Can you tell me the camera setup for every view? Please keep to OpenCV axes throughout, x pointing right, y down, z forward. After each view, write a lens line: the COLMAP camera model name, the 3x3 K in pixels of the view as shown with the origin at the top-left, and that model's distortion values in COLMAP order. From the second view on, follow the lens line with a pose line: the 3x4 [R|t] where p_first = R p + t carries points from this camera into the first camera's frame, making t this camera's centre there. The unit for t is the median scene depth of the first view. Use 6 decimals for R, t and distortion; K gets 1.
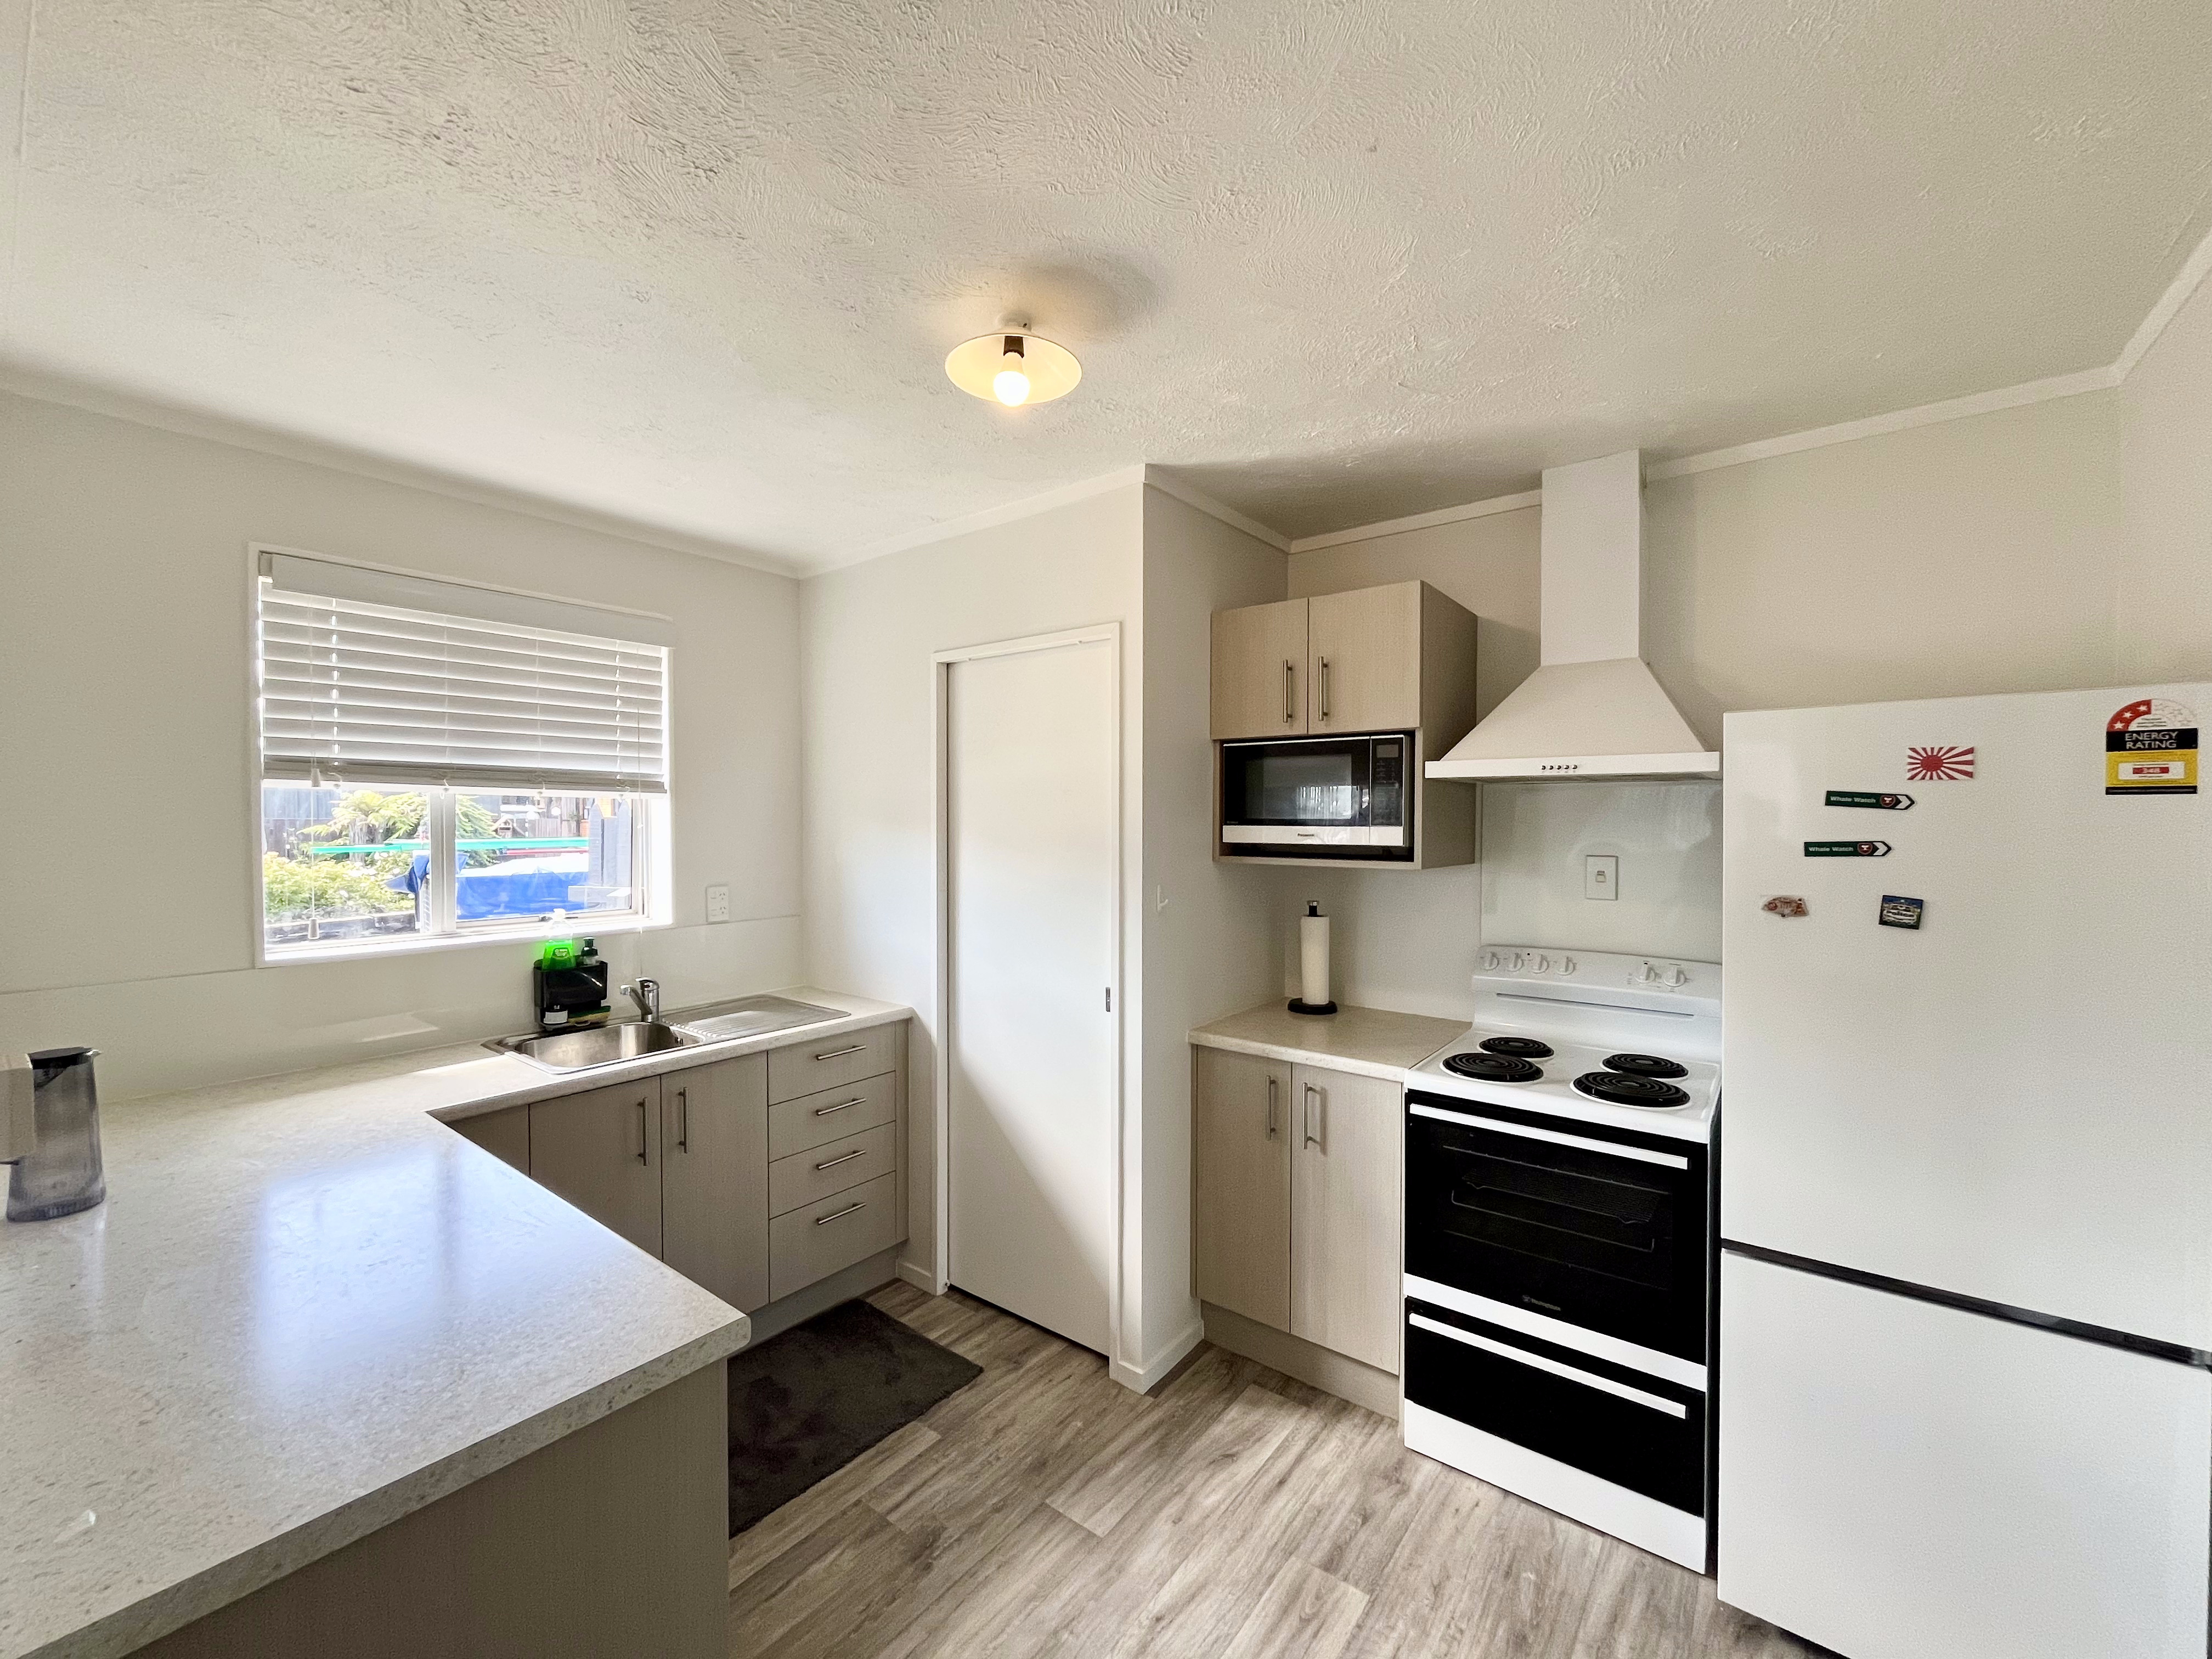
lens RADIAL K [[891.6, 0, 1107.3], [0, 891.6, 829.5], [0, 0, 1]] dist [-0.004339, 0.000062]
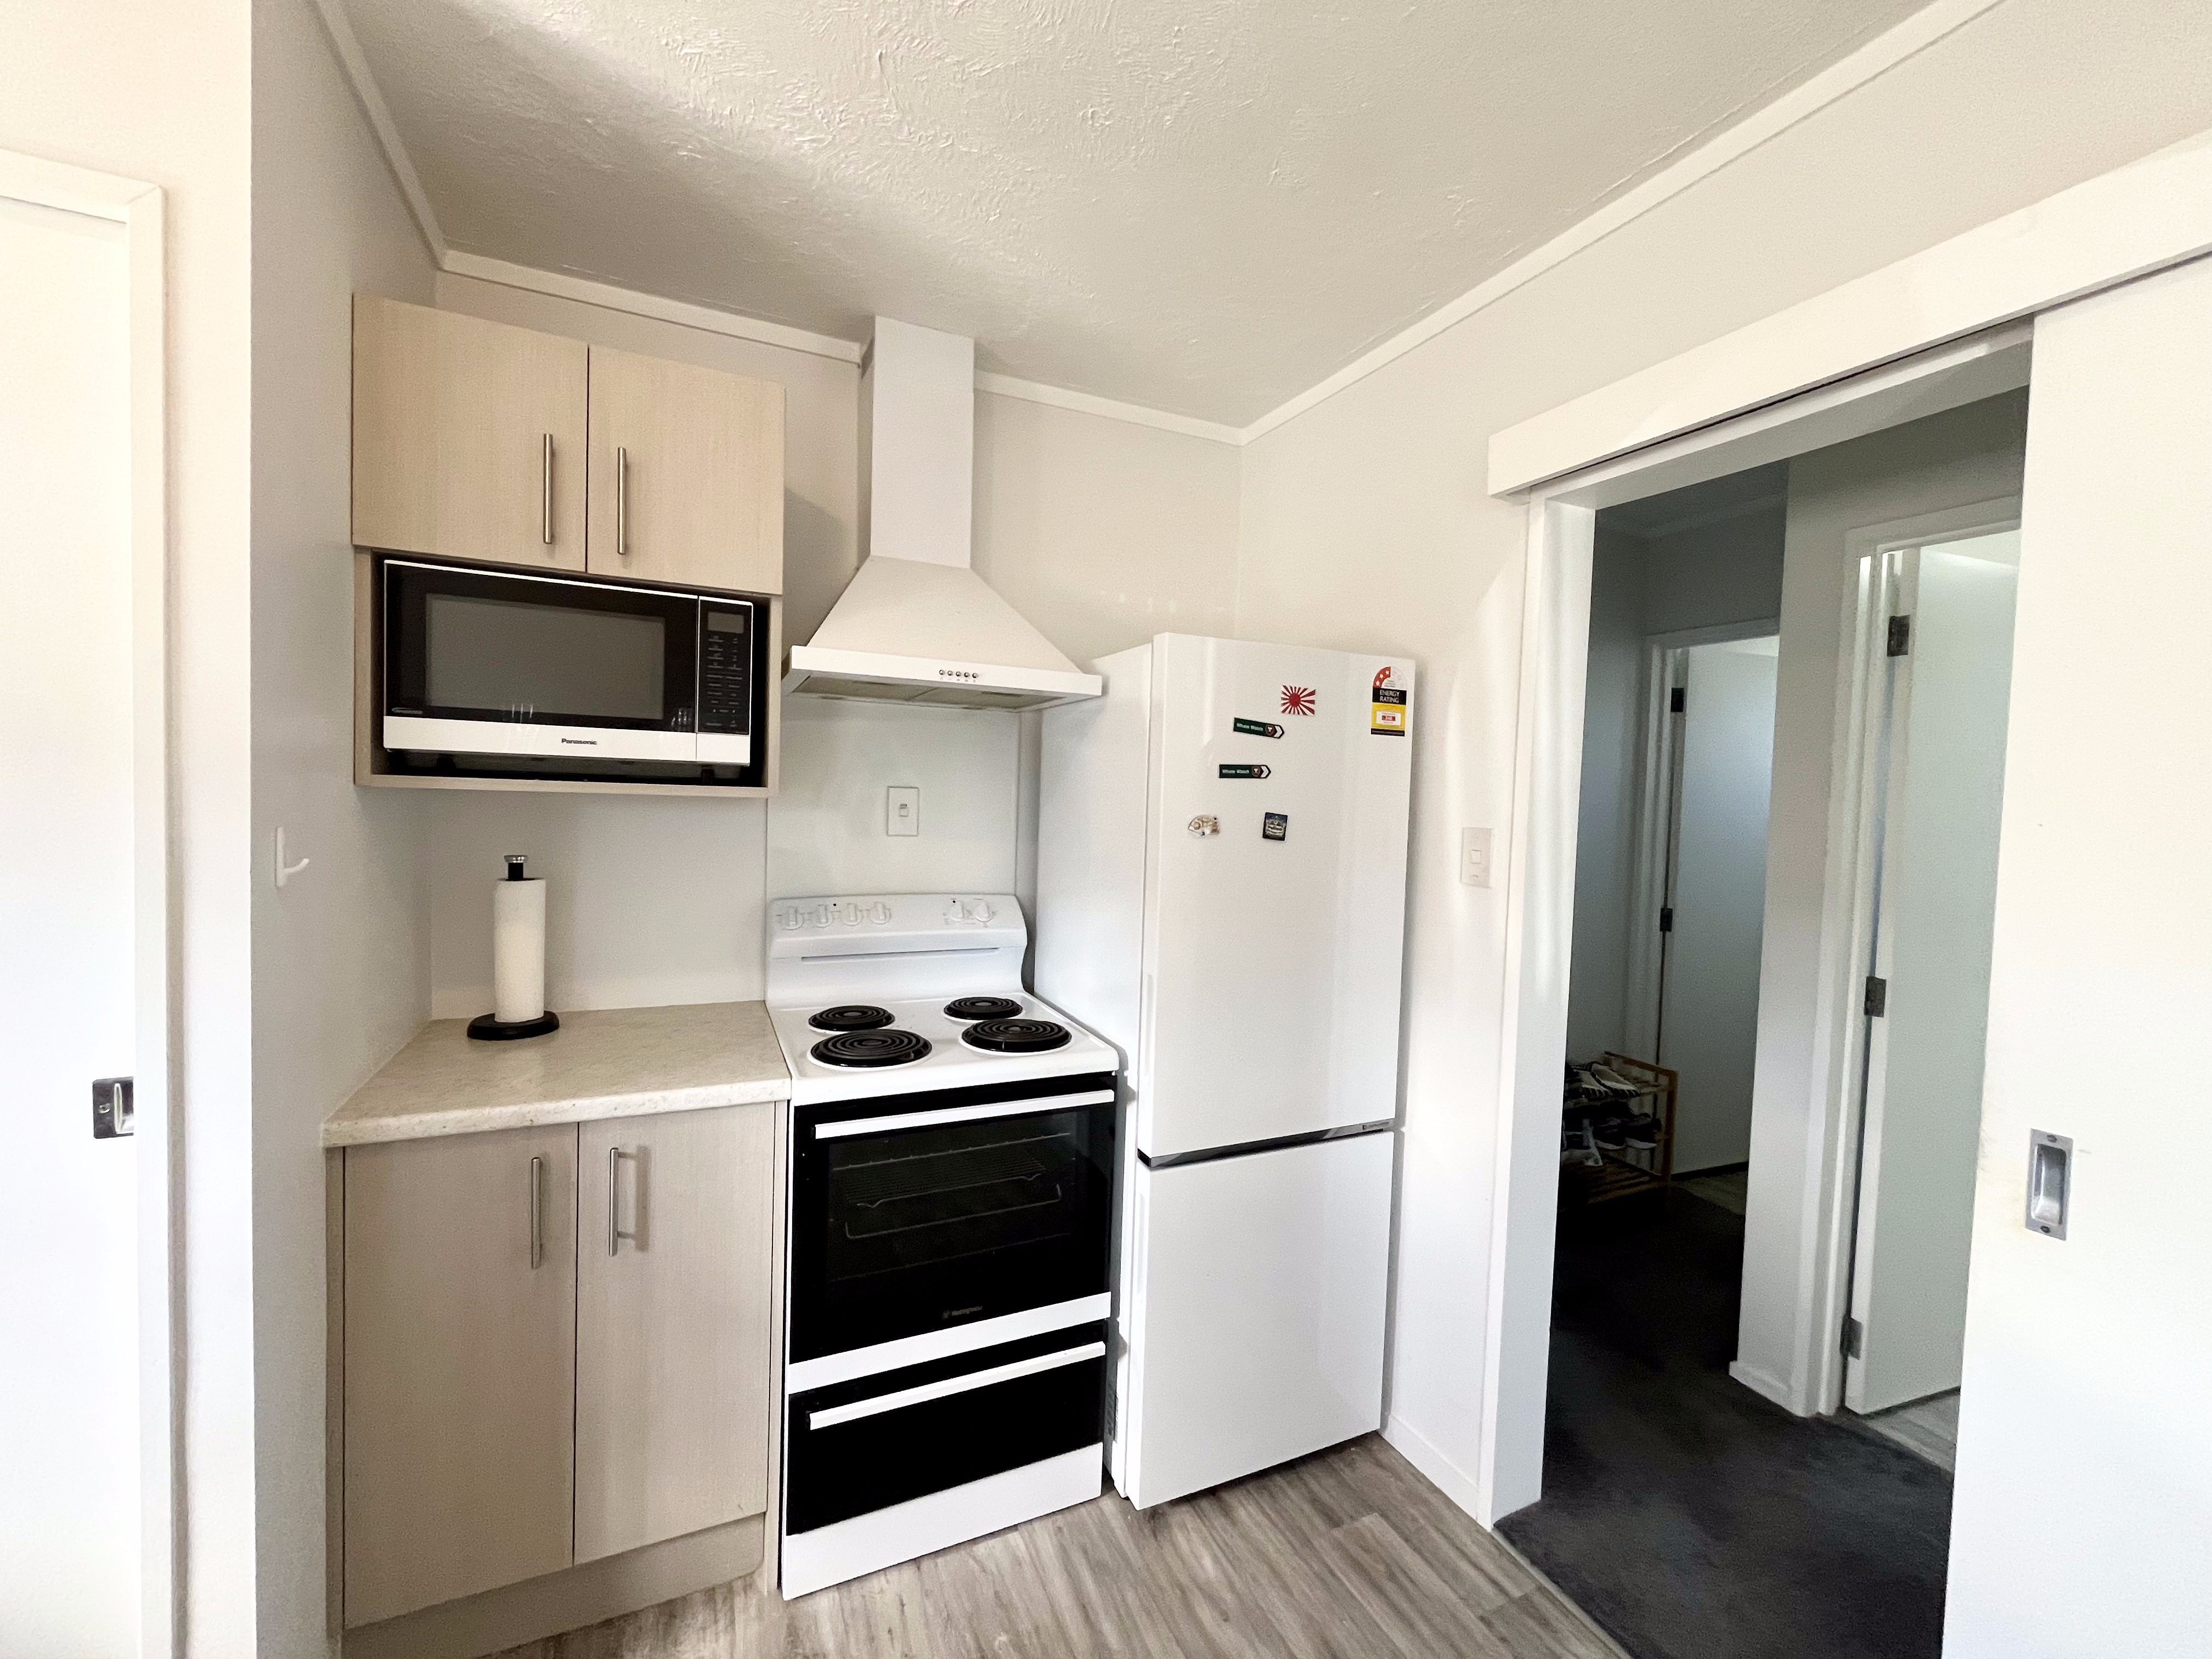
lens RADIAL K [[891.6, 0, 1104.3], [0, 891.6, 828.7], [0, 0, 1]] dist [-0.004339, 0.000062]
pose [[0.460122, -0.020226, 0.887625, -0.172616], [-0.020764, 0.999222, 0.033532, 0.043814], [-0.887613, -0.033859, 0.459345, 0.474704]]
